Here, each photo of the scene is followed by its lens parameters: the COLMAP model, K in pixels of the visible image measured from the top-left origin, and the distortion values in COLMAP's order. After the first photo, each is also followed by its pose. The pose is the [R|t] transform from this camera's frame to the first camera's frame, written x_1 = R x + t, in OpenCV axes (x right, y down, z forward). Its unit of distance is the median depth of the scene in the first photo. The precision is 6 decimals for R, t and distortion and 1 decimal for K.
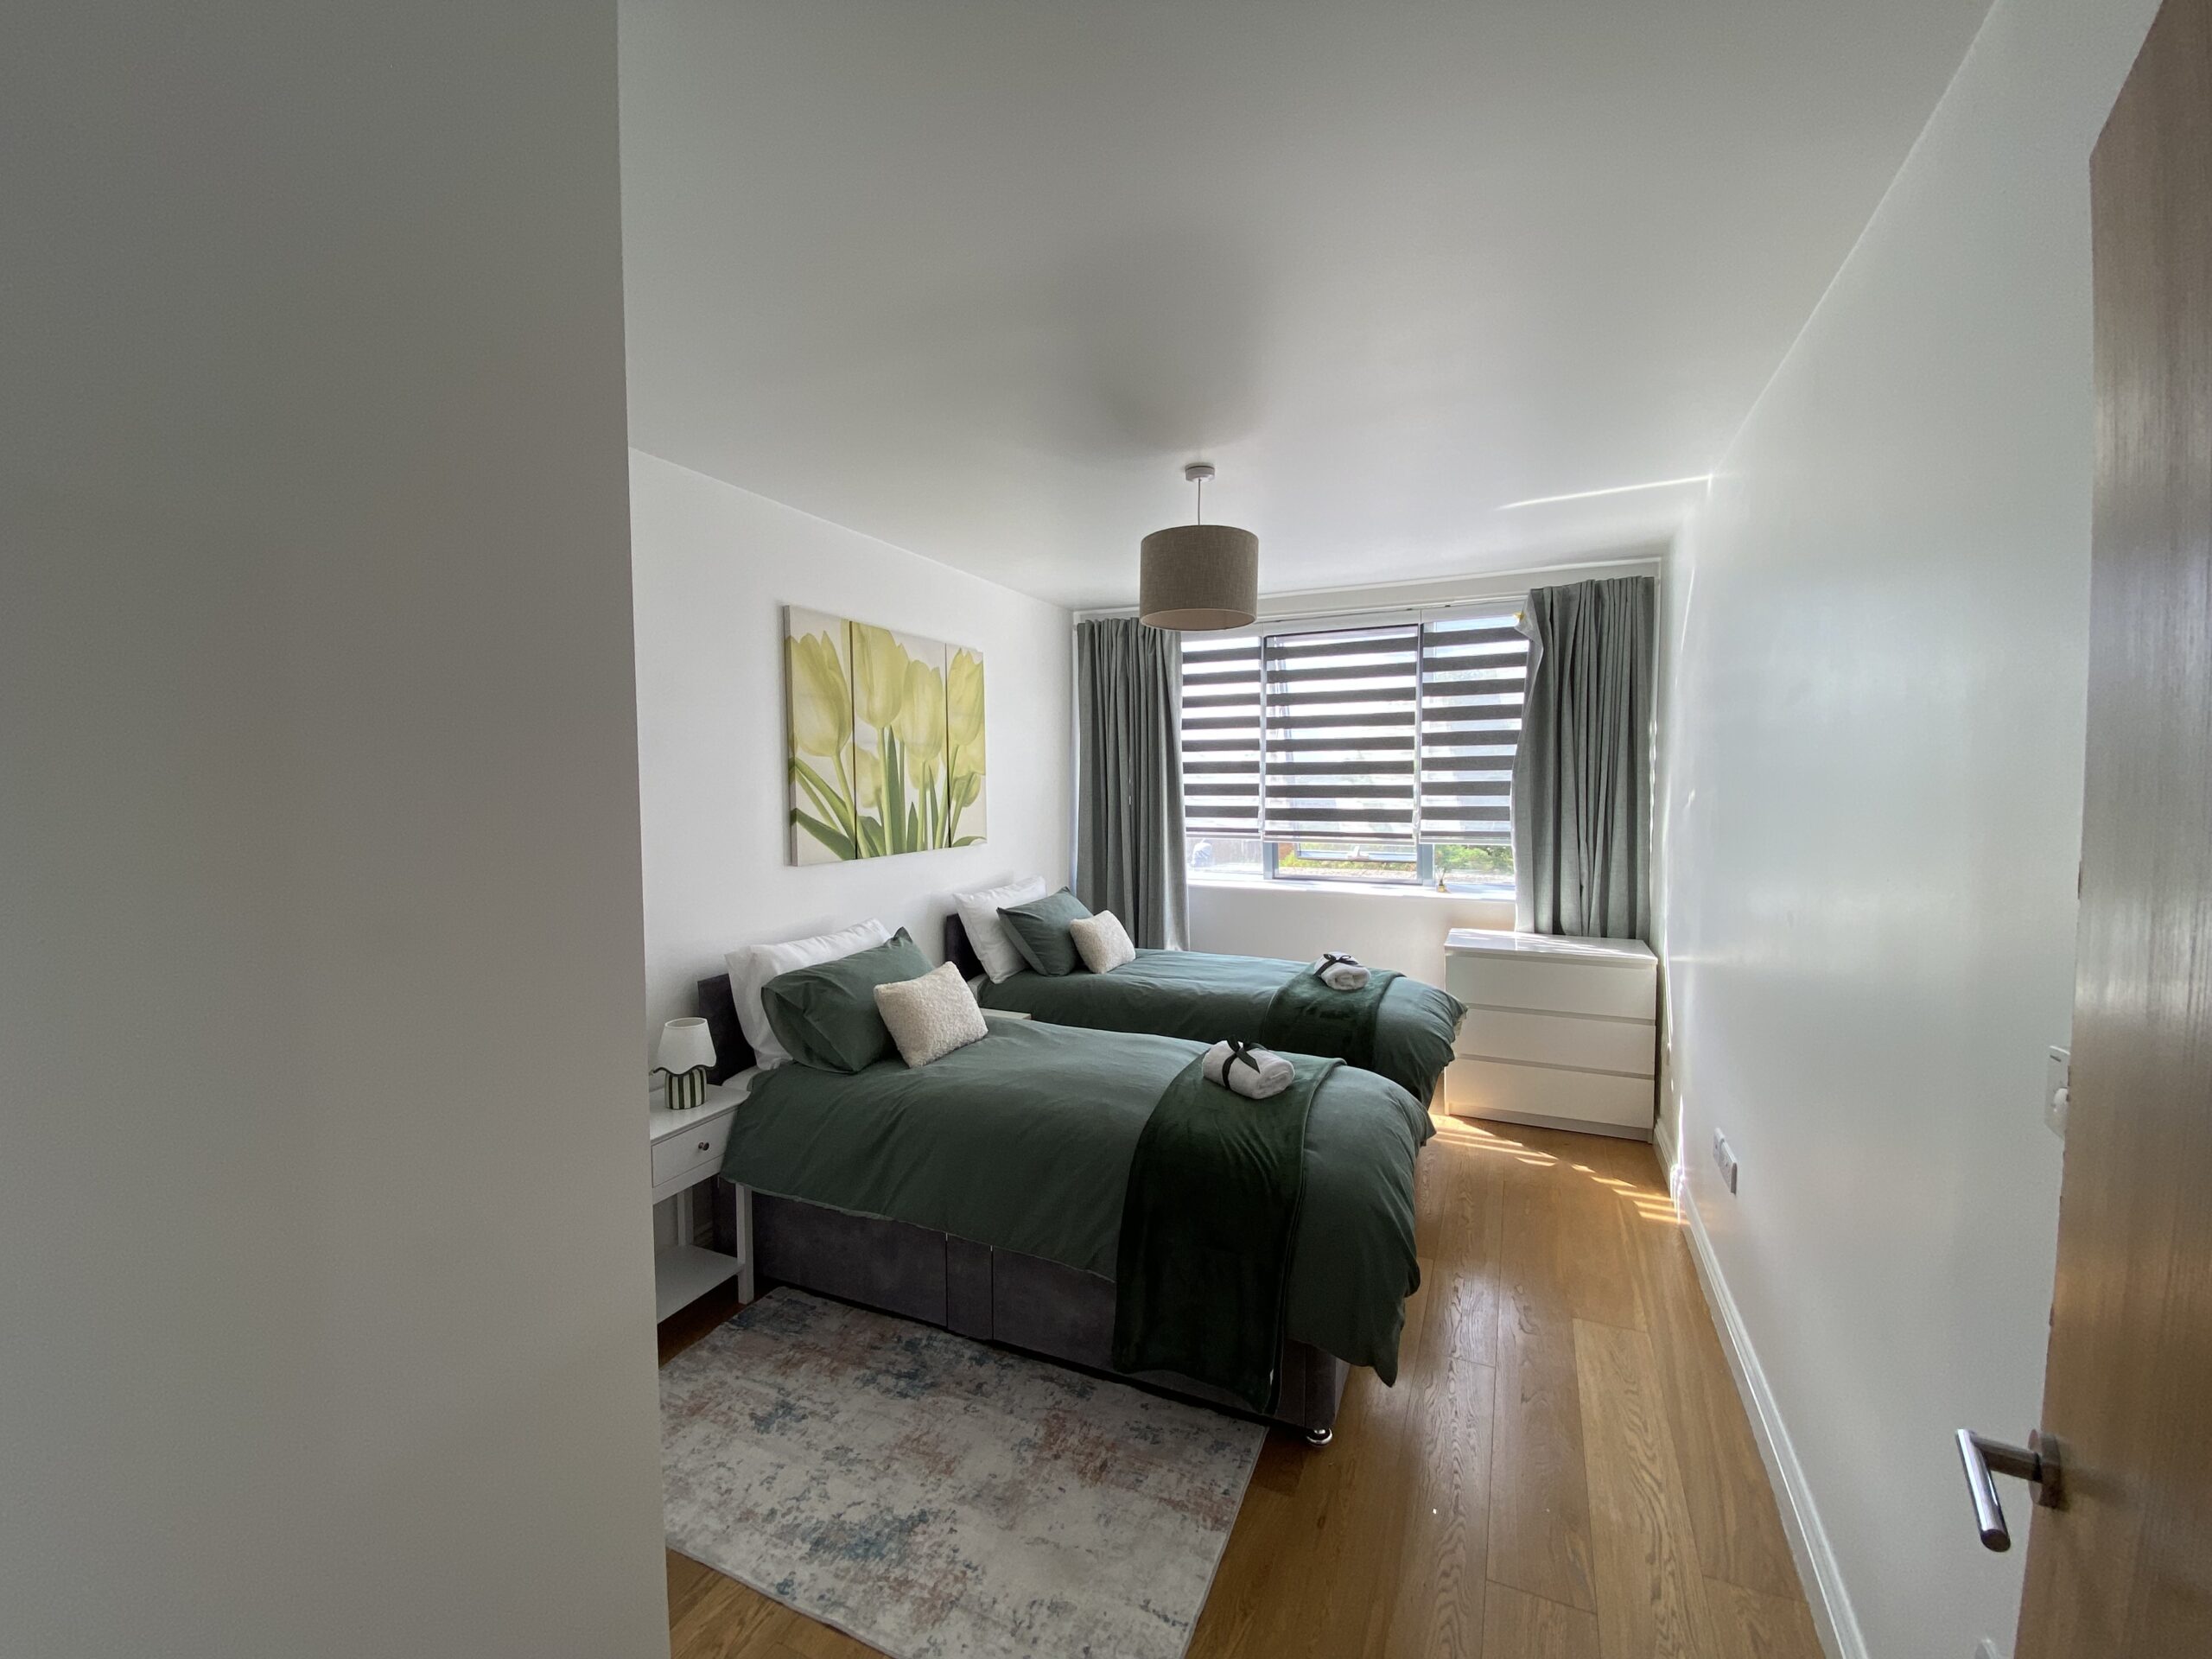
lens RADIAL K [[890.8, 0, 1110.9], [0, 890.8, 828.5], [0, 0, 1]] dist [0.053392, -0.037334]
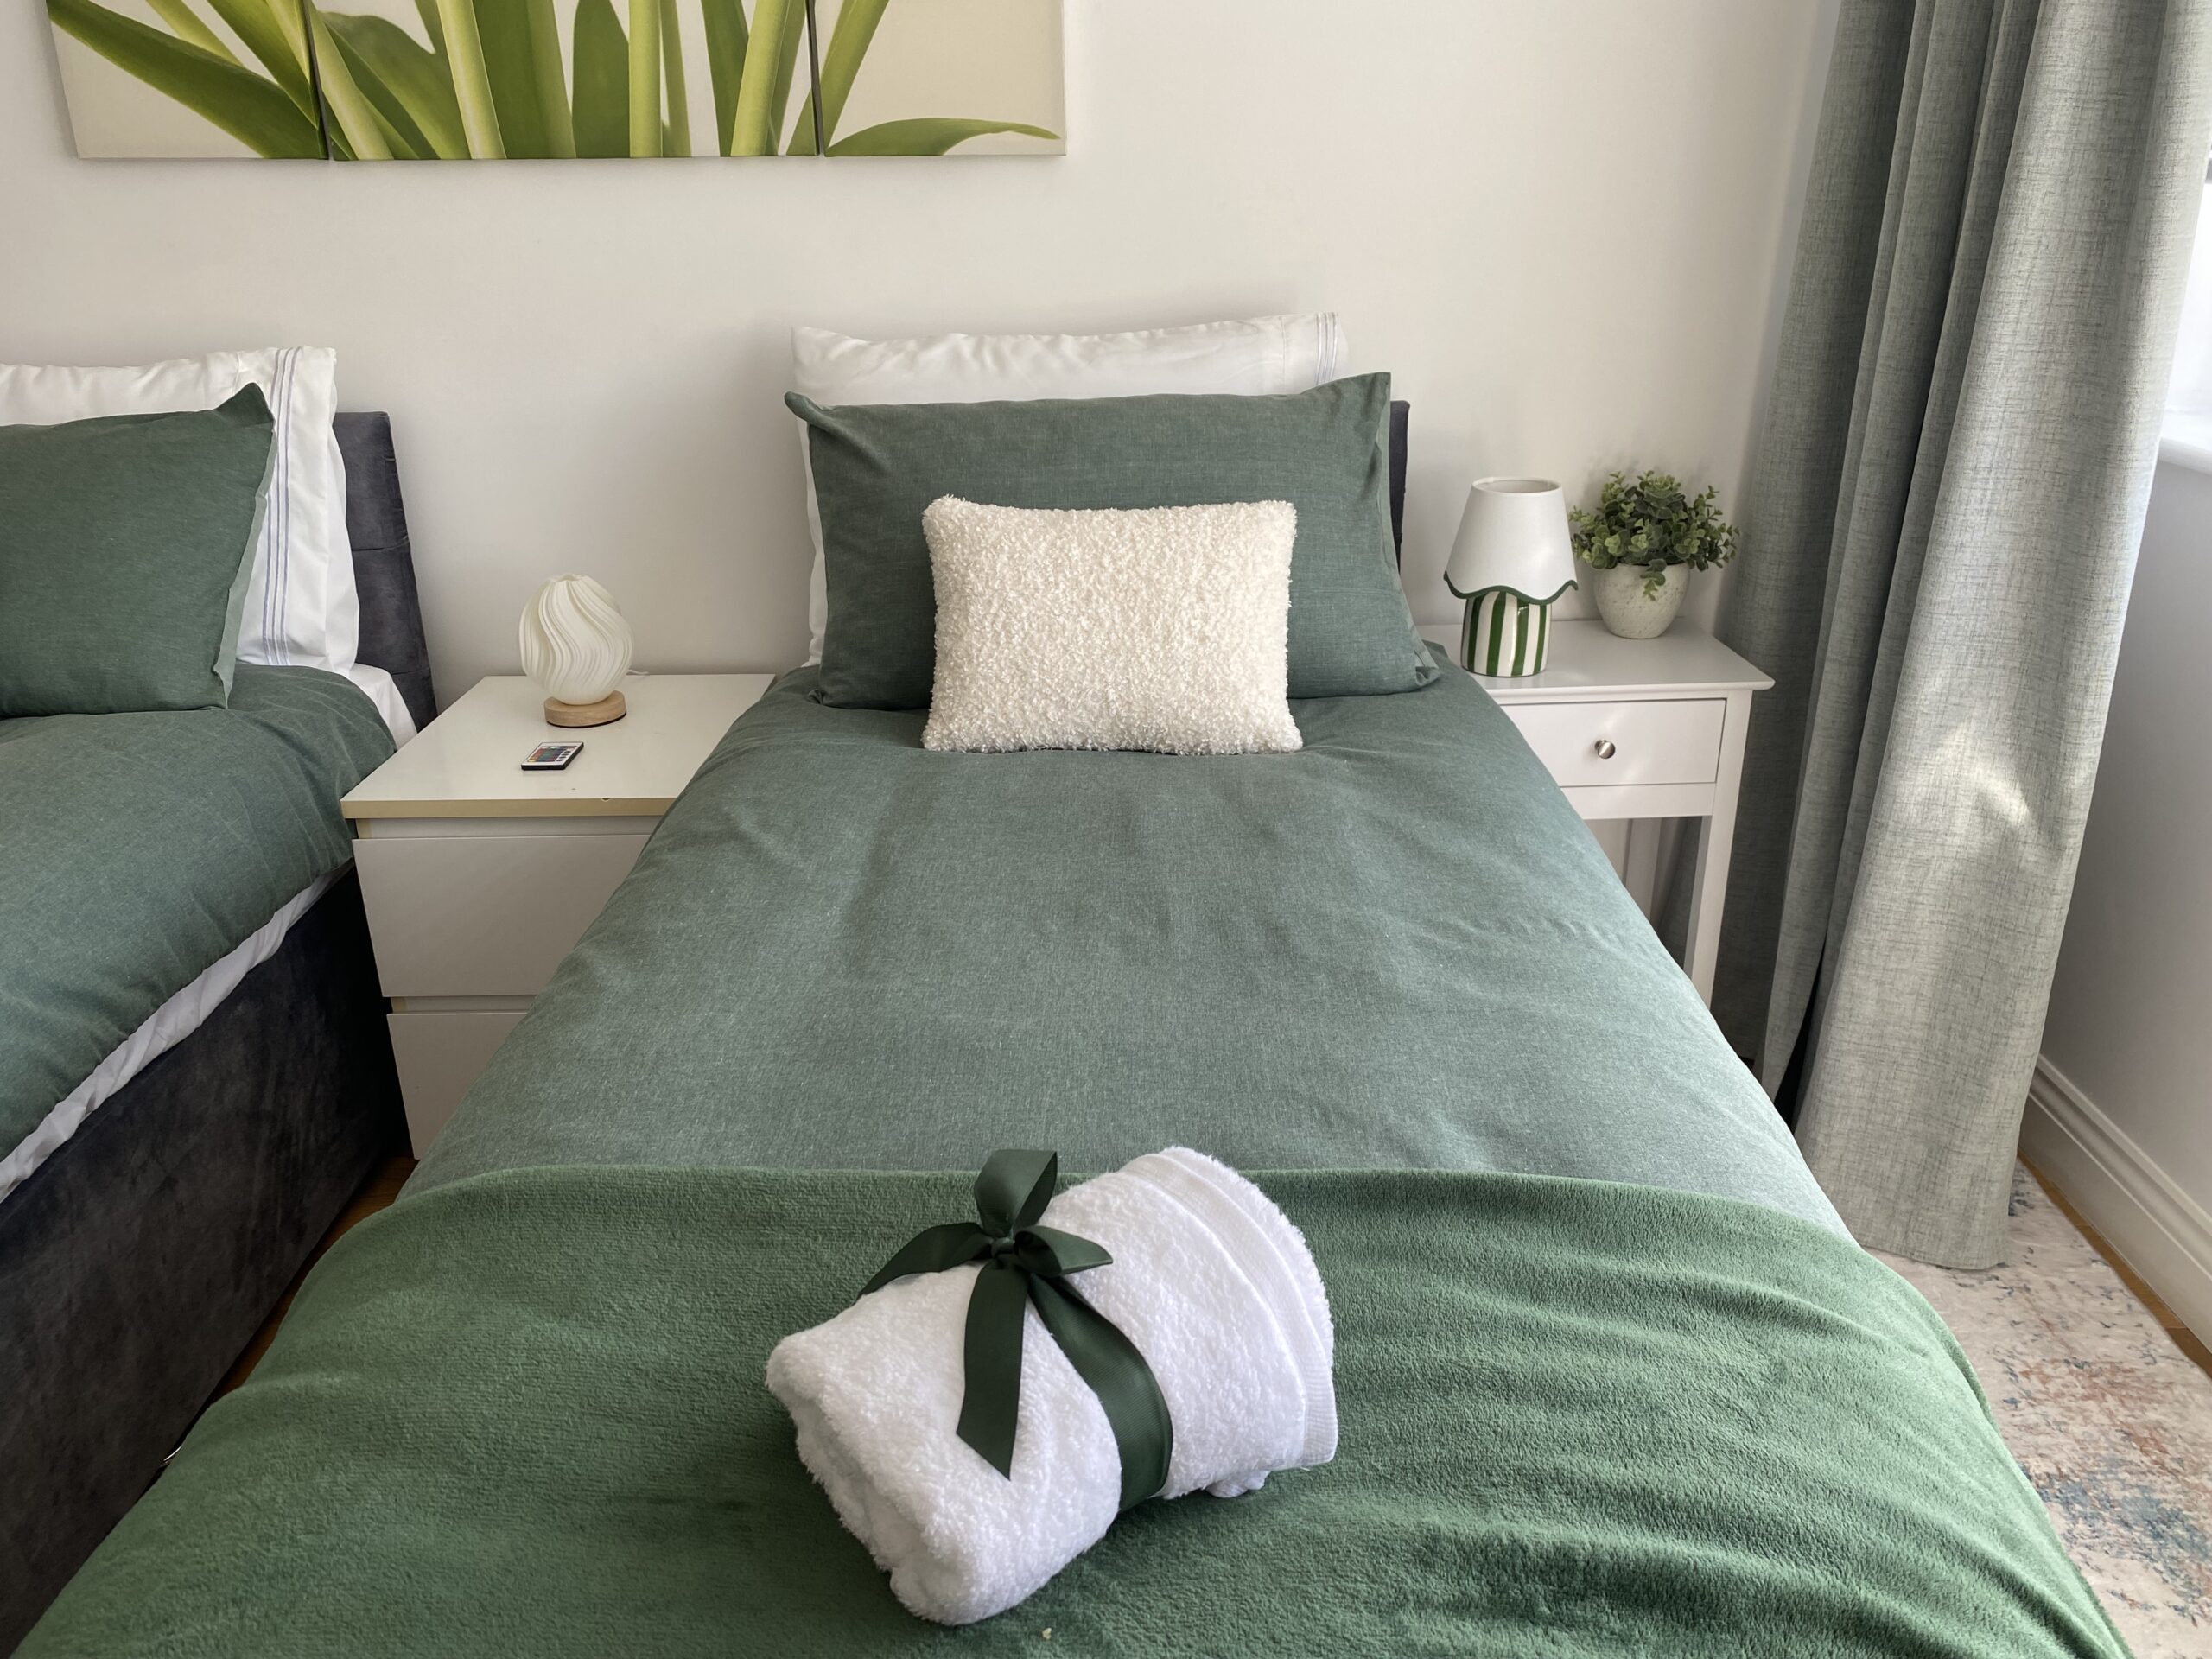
lens RADIAL K [[1709.1, 0, 1111.1], [0, 1709.1, 817.7], [0, 0, 1]] dist [0.018857, -0.004473]
pose [[0.412285, 0.334954, -0.847247, 0.423988], [-0.043341, 0.936120, 0.348999, 0.026630], [0.910023, -0.107166, 0.400466, 0.941912]]
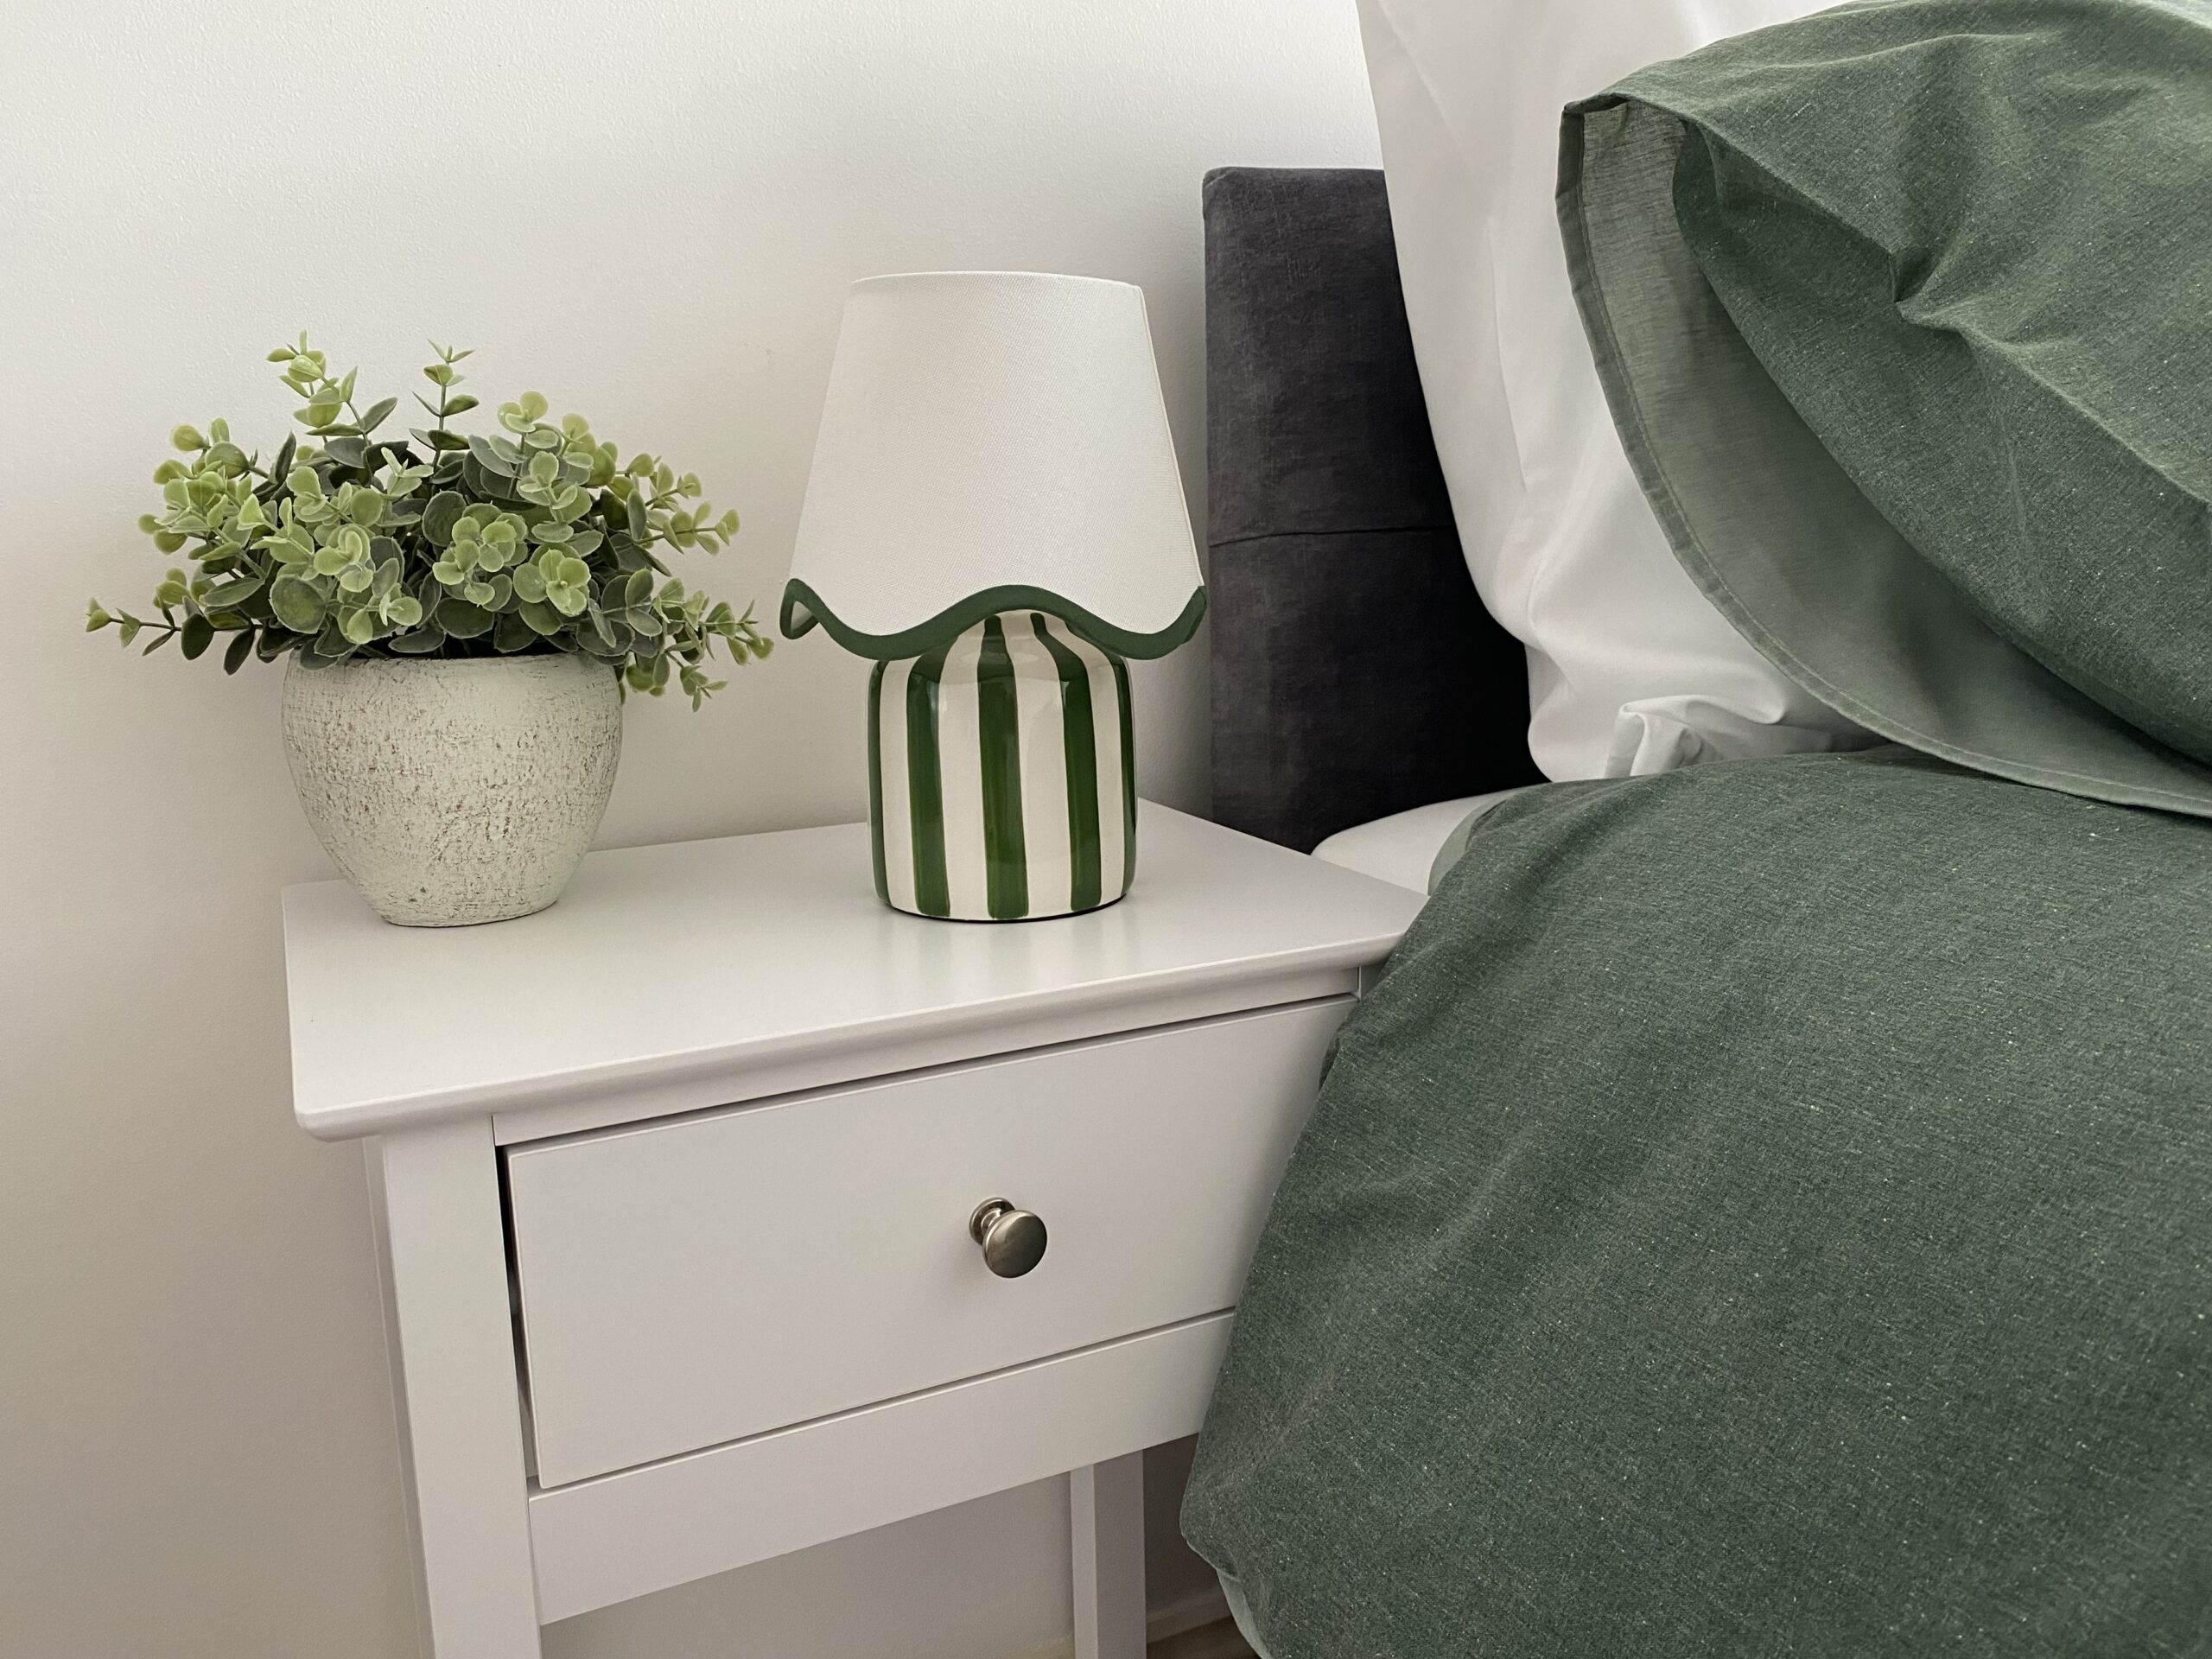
lens RADIAL K [[1709.1, 0, 1111.1], [0, 1709.1, 817.7], [0, 0, 1]] dist [0.018857, -0.004473]
pose [[0.767698, 0.114458, -0.630507, -0.208114], [-0.011625, 0.986245, 0.164882, 0.177620], [0.640706, -0.119250, 0.758469, 0.578978]]
